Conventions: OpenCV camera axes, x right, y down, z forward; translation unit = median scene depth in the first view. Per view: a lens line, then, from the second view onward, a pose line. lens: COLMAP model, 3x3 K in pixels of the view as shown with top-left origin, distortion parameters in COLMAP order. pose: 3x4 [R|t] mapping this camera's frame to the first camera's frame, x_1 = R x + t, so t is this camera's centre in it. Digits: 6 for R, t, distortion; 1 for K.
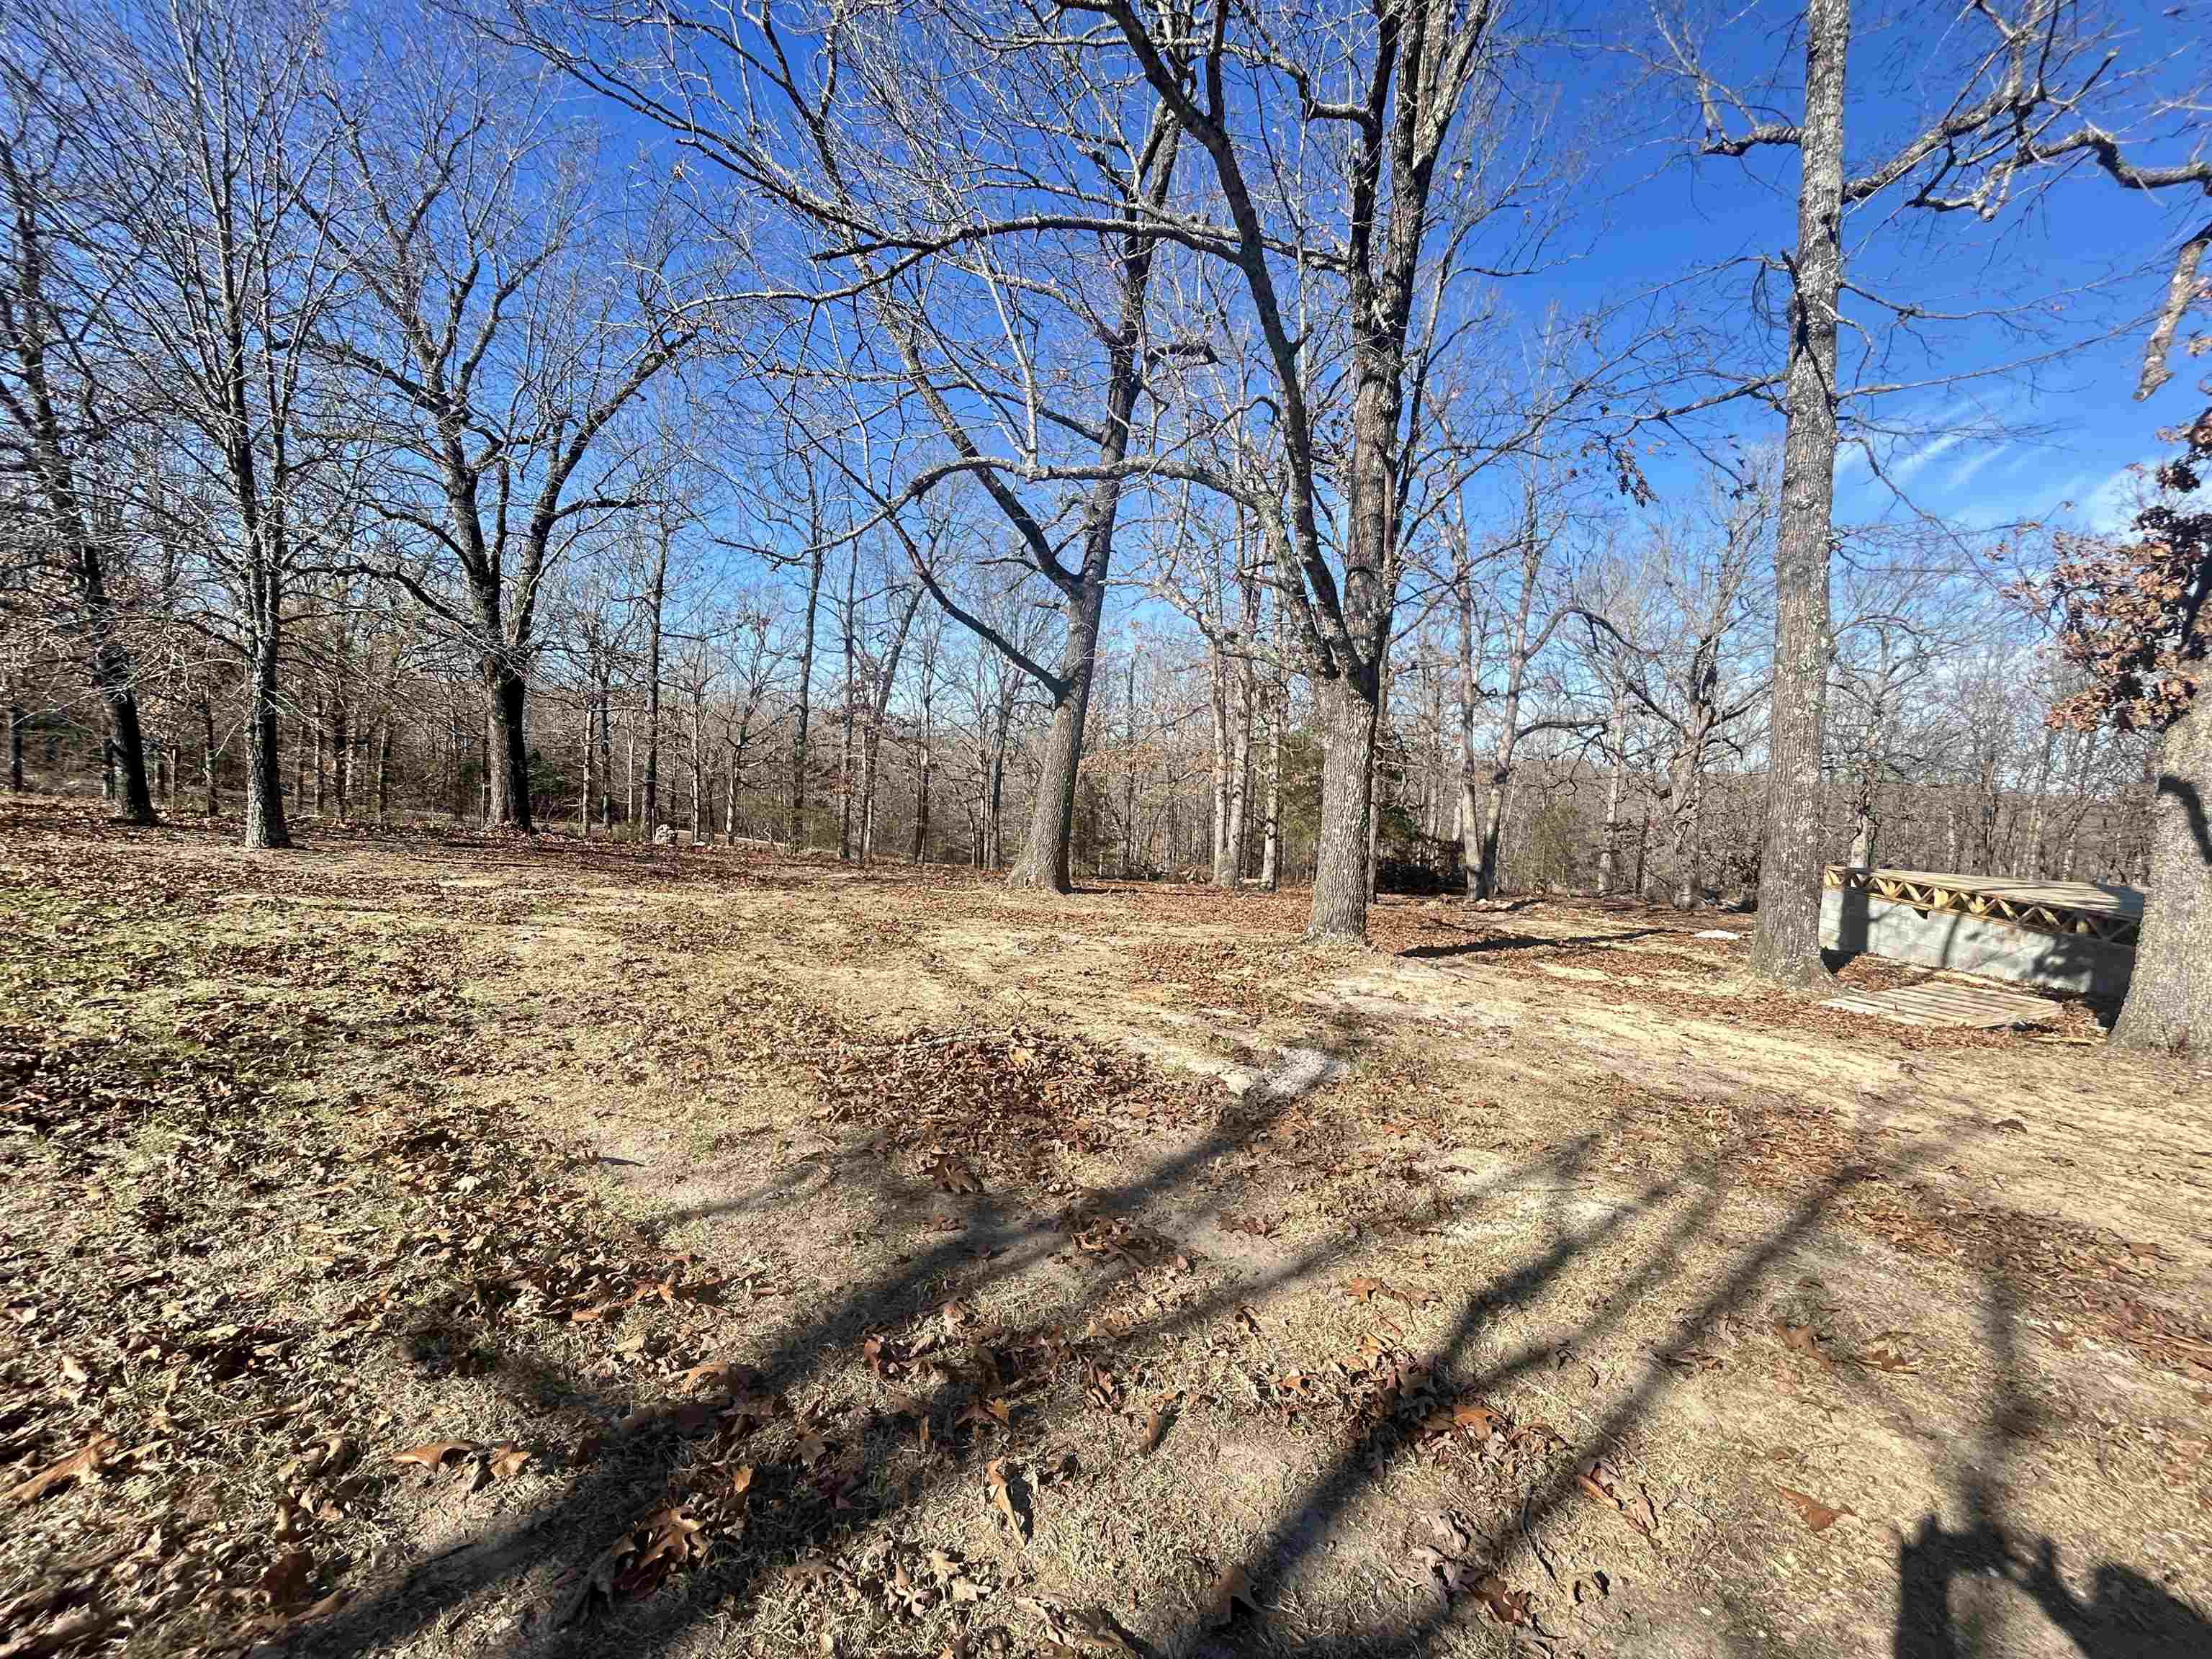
lens RADIAL K [[896.9, 0, 1099.1], [0, 896.9, 830.6], [0, 0, 1]] dist [0.000012, 0.000326]
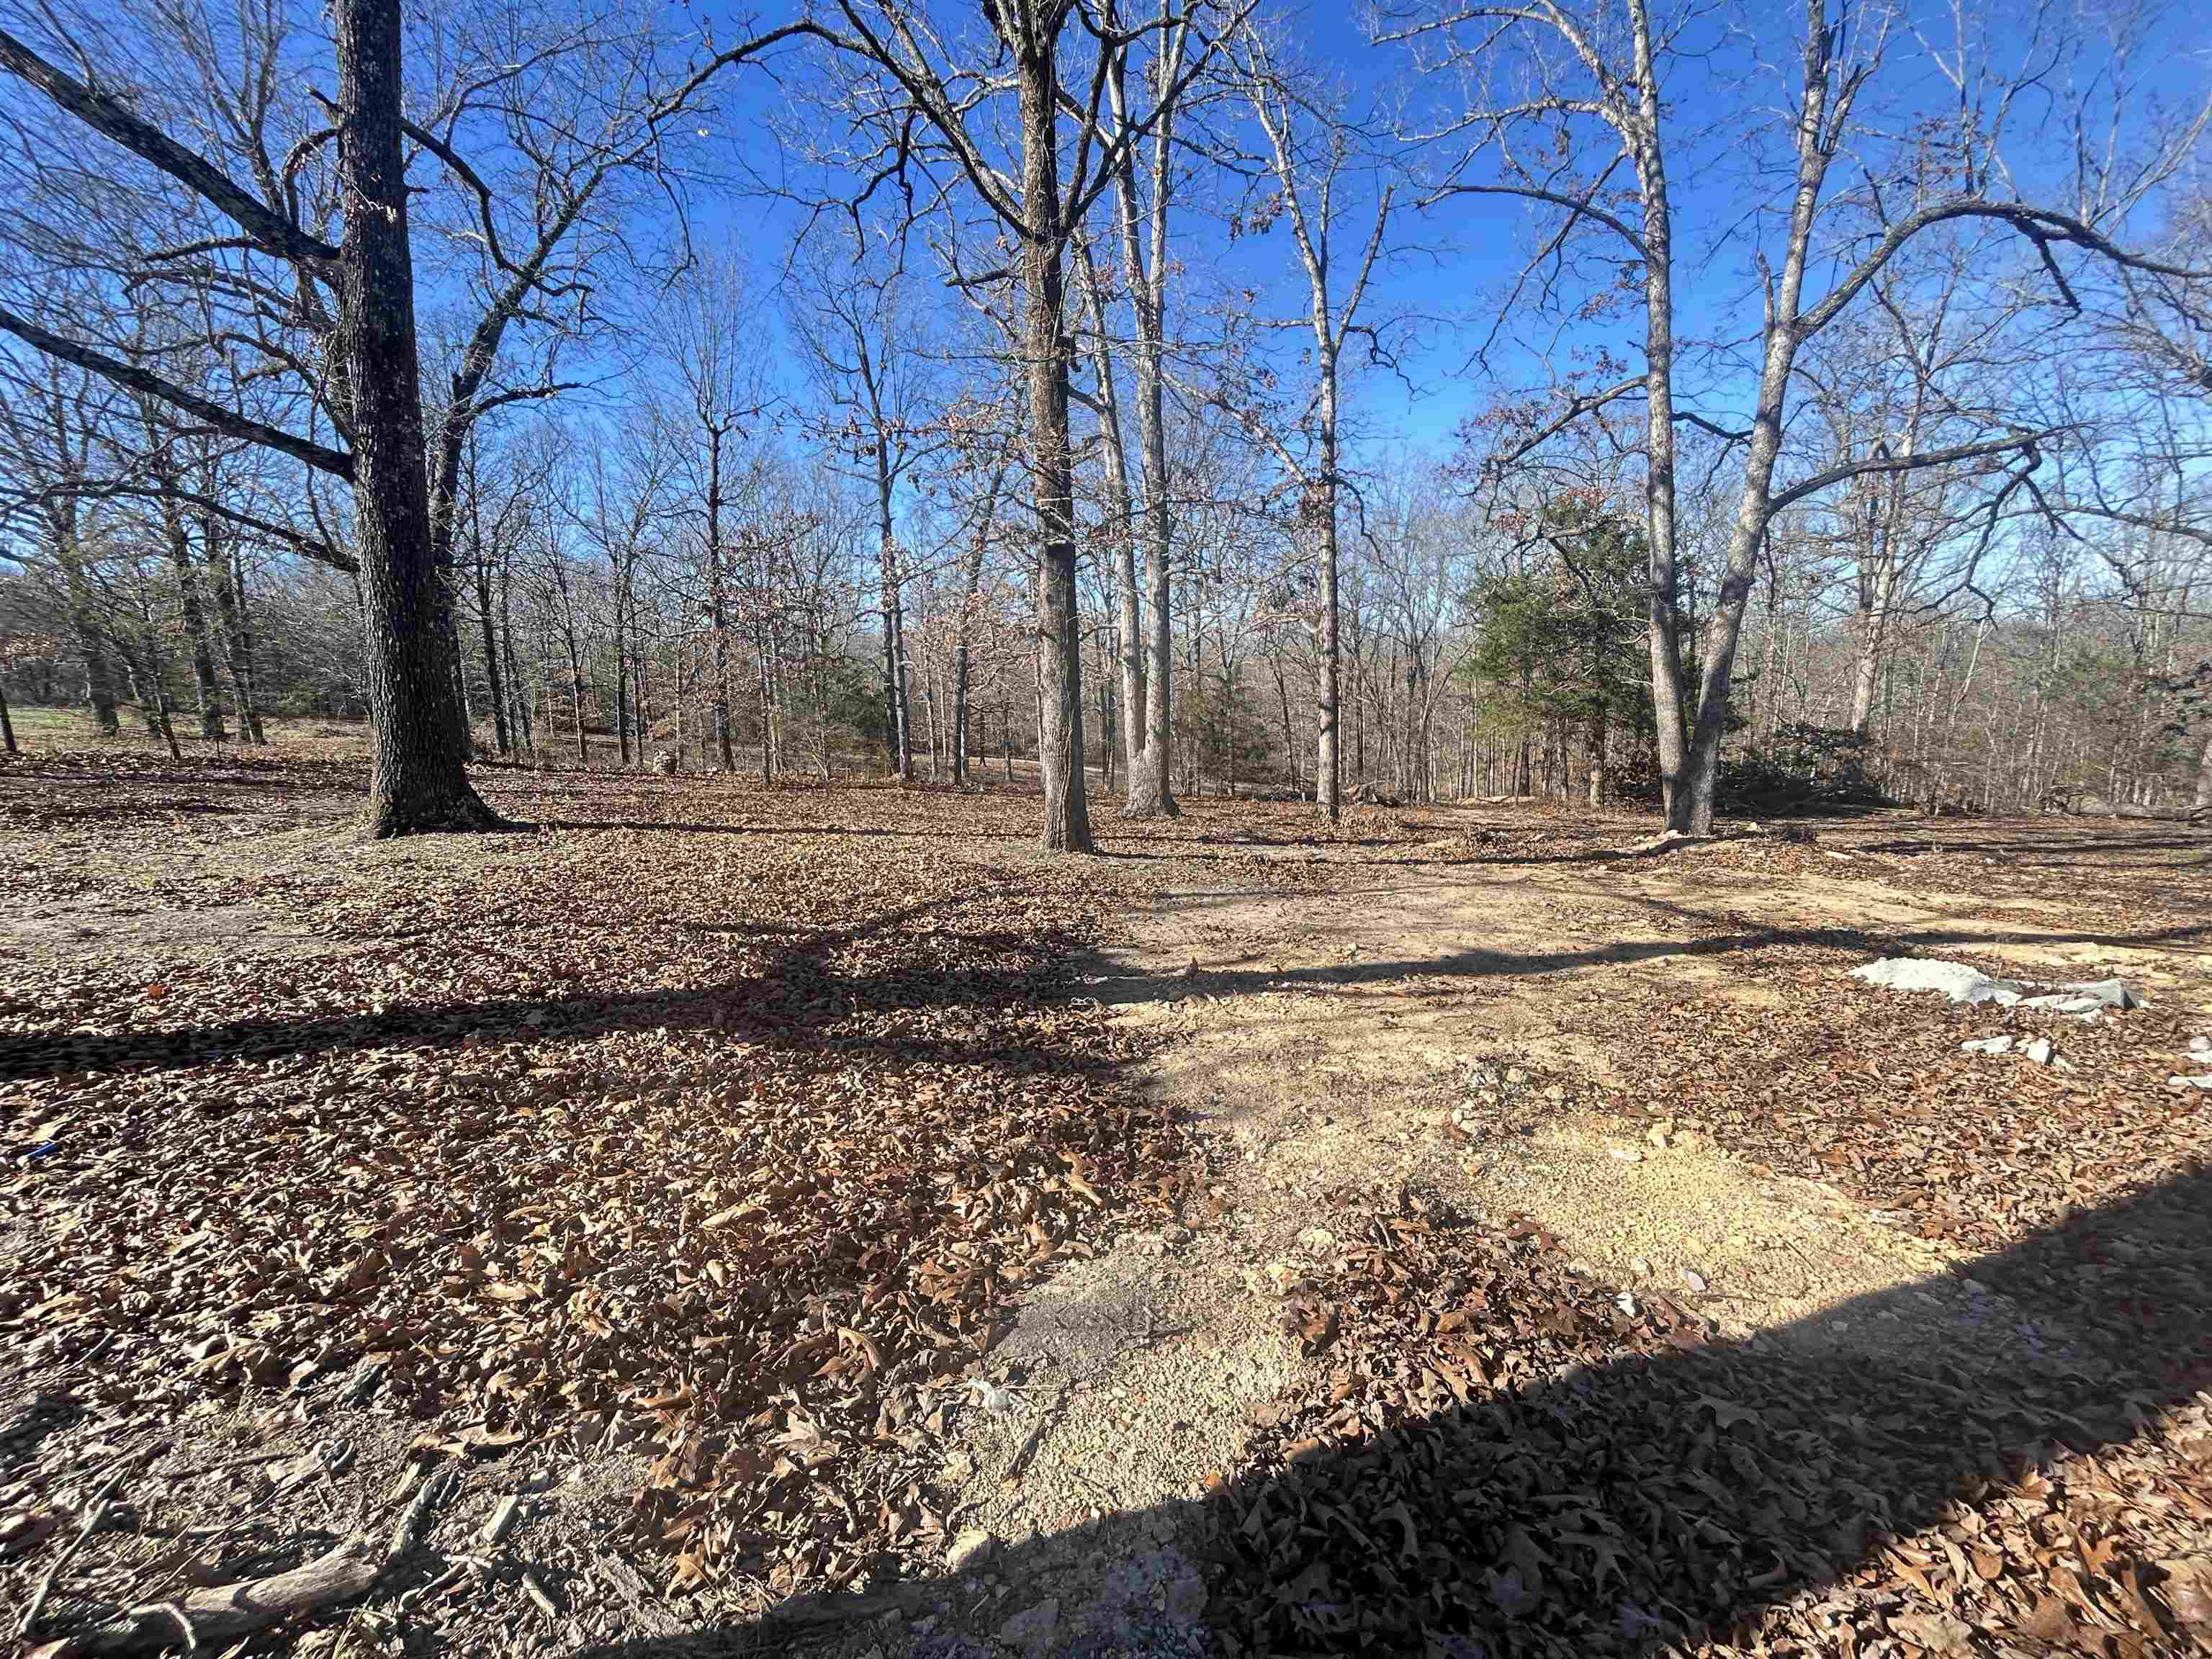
lens RADIAL K [[896.9, 0, 1097.6], [0, 896.9, 825.0], [0, 0, 1]] dist [0.000012, 0.000326]
pose [[0.899364, -0.001920, -0.437196, 1.078268], [0.037068, 0.996725, 0.071876, 0.070310], [0.435626, -0.080849, 0.896490, 1.185844]]
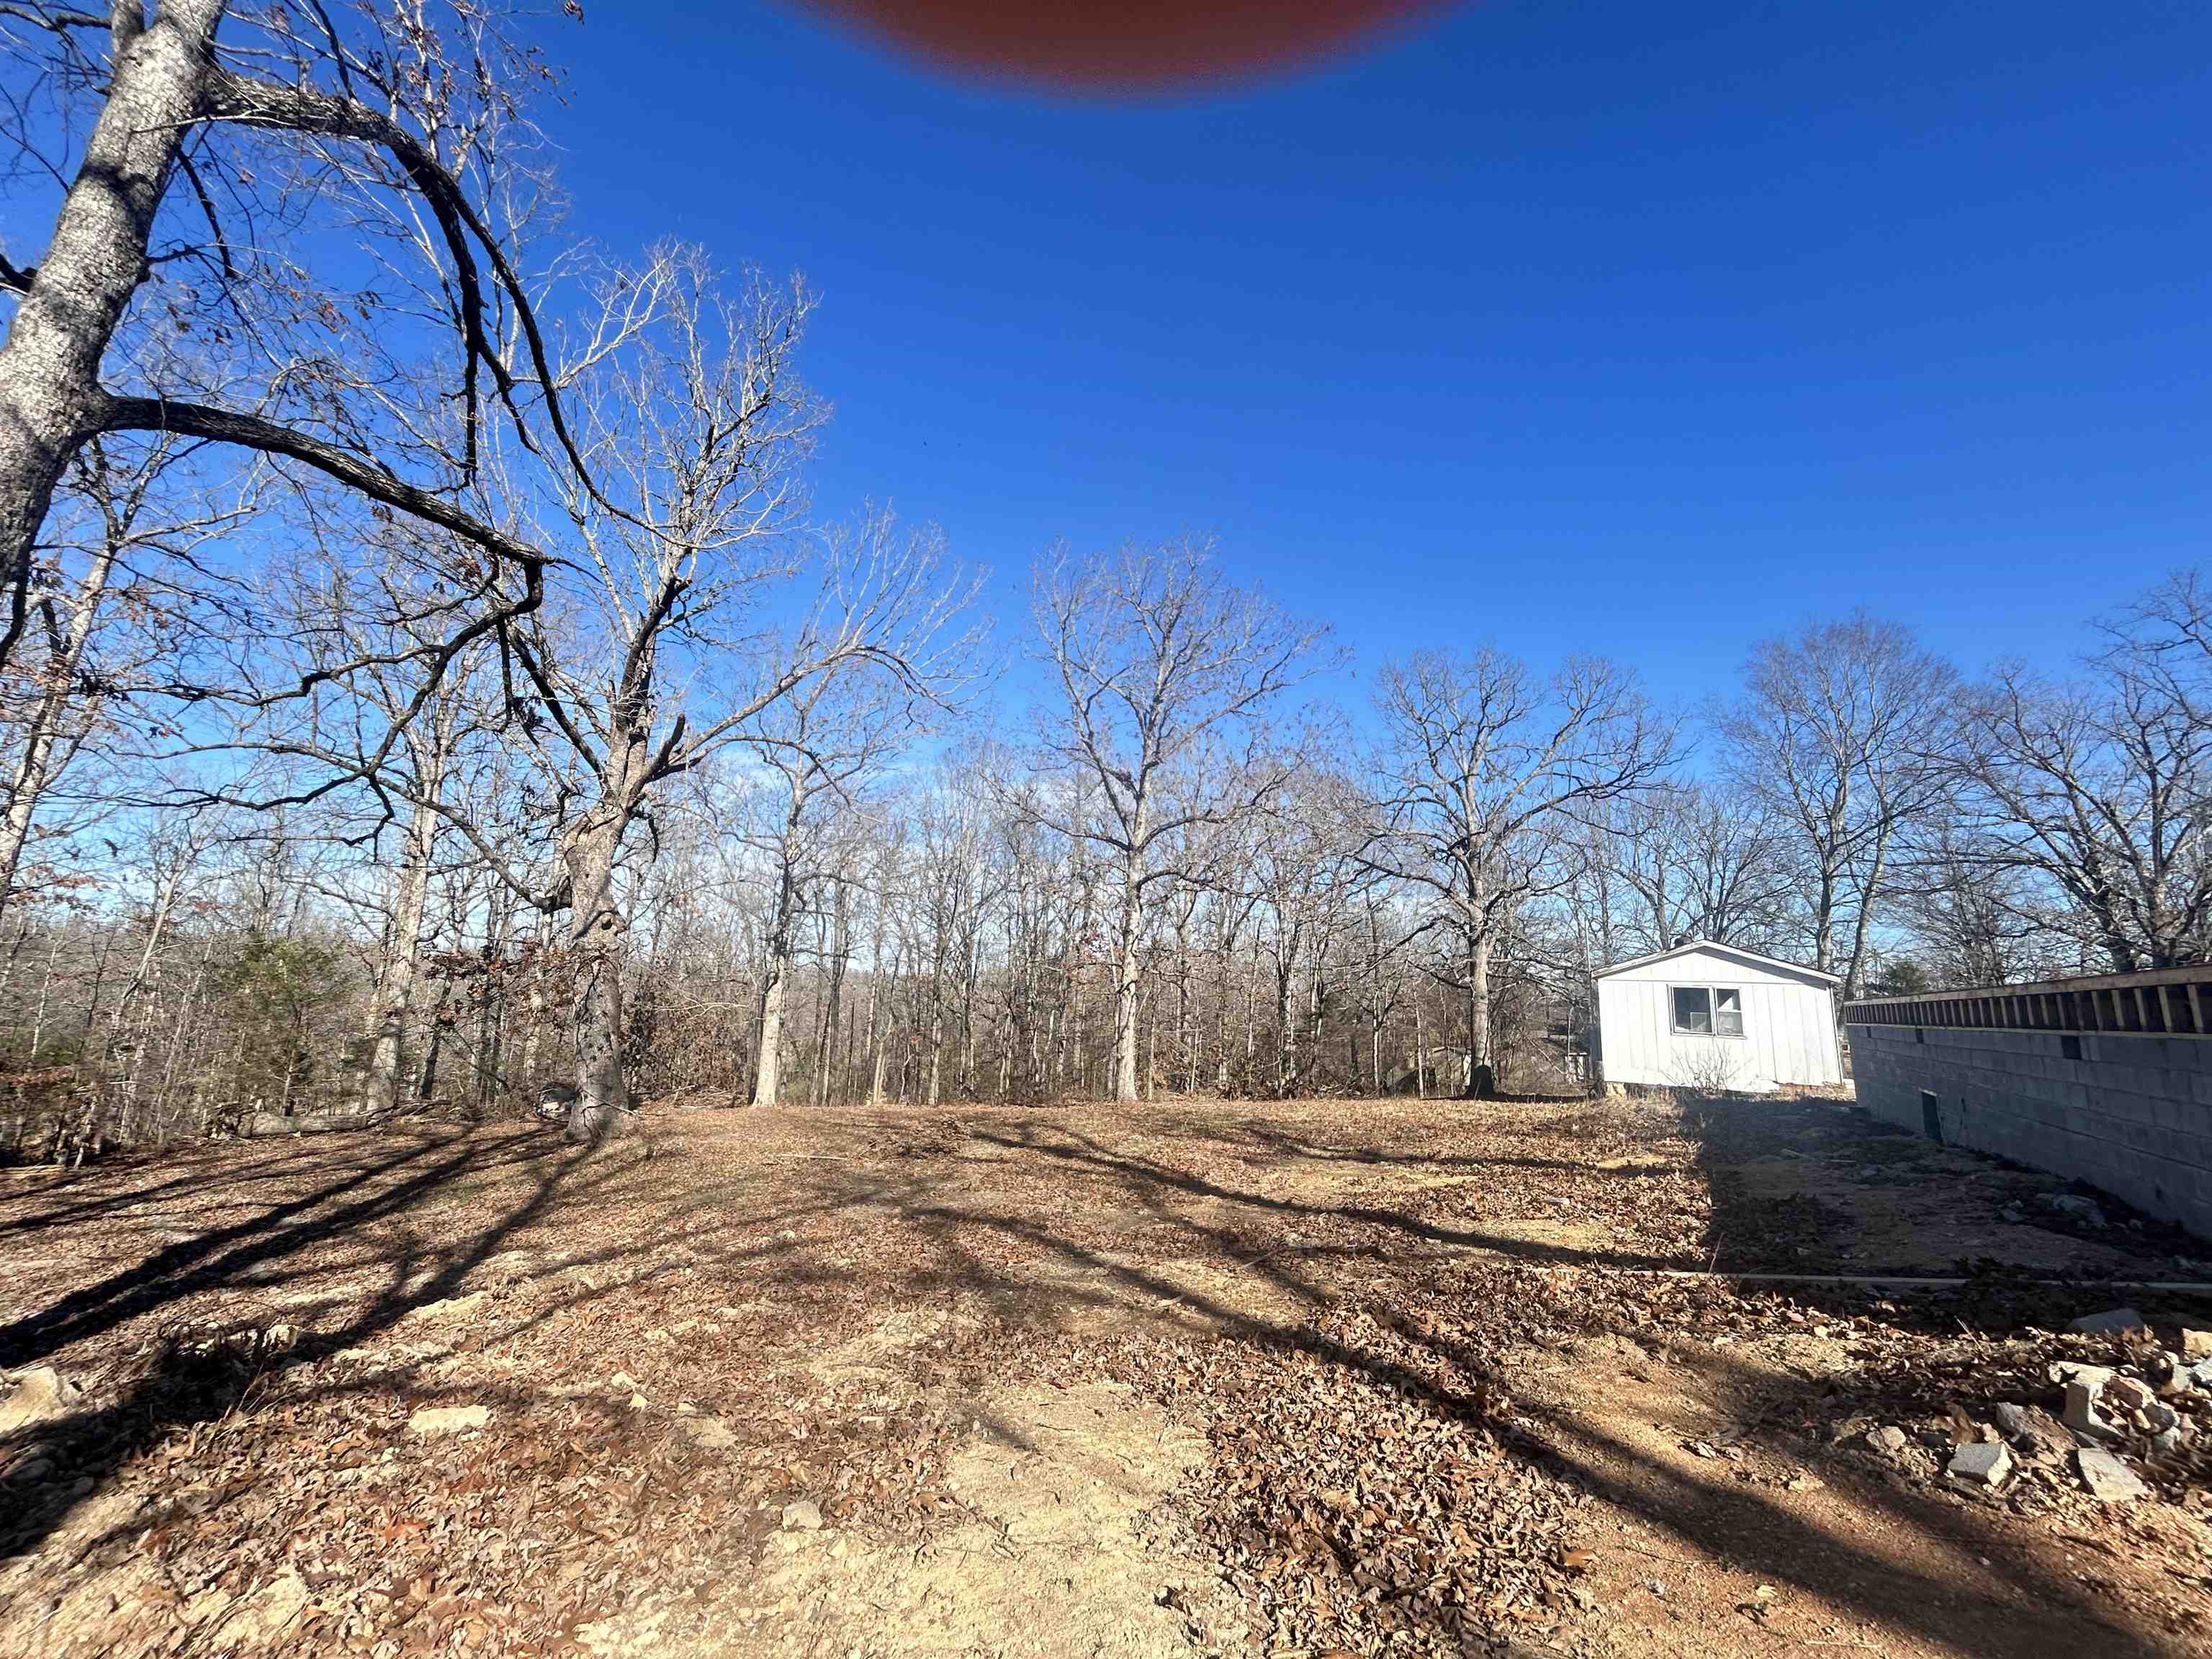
lens RADIAL K [[896.9, 0, 1097.8], [0, 896.9, 829.2], [0, 0, 1]] dist [0.000012, 0.000326]
pose [[0.354216, 0.135593, 0.925281, 1.175929], [0.053269, 0.984900, -0.164723, 0.073818], [-0.933645, 0.107636, 0.341644, 2.355234]]
